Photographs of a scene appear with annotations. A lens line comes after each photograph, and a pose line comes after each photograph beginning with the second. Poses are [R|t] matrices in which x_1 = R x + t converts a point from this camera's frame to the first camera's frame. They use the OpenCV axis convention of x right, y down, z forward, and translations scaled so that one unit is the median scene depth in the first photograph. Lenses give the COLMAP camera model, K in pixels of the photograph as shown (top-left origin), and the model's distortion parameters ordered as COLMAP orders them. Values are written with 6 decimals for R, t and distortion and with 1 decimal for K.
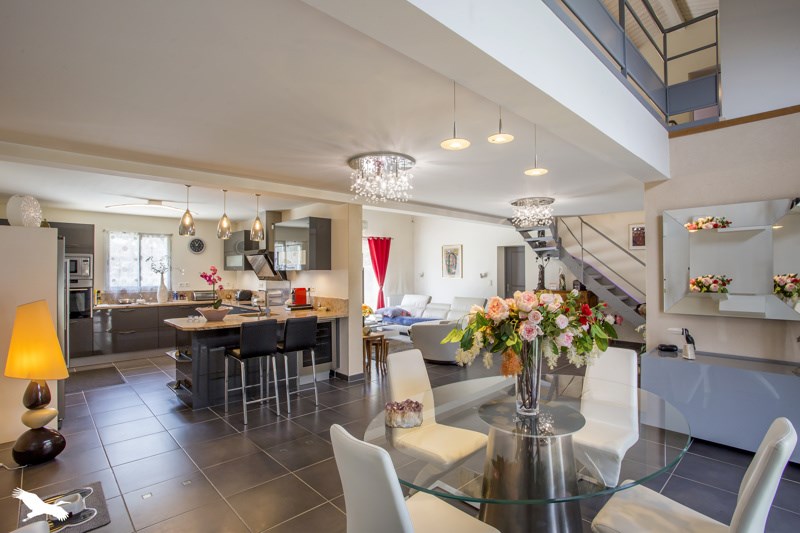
lens RADIAL K [[389.3, 0, 395.9], [0, 389.3, 271.2], [0, 0, 1]] dist [-0.002503, 0.000111]
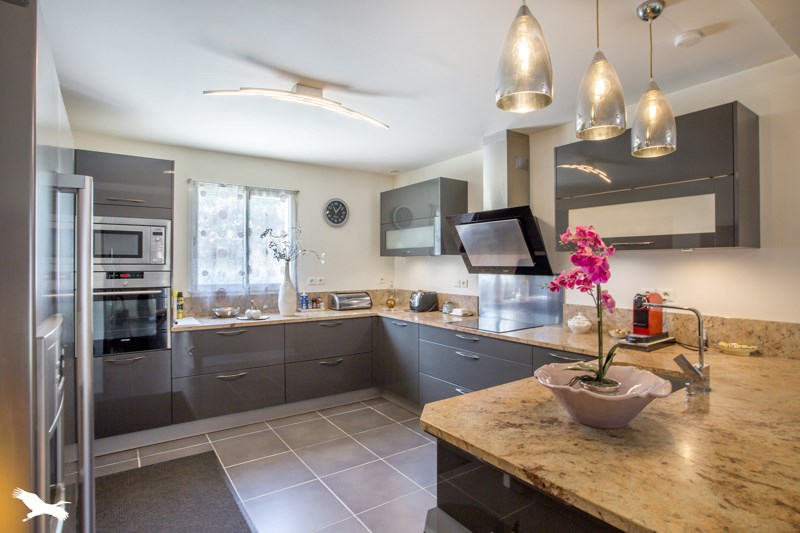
lens RADIAL K [[412.5, 0, 403.5], [0, 412.5, 262.8], [0, 0, 1]] dist [-0.006680, -0.000293]
pose [[0.991090, -0.001287, -0.133184, -0.371107], [0.000903, 0.999995, -0.002943, 0.010835], [0.133188, 0.002796, 0.991087, 0.463631]]
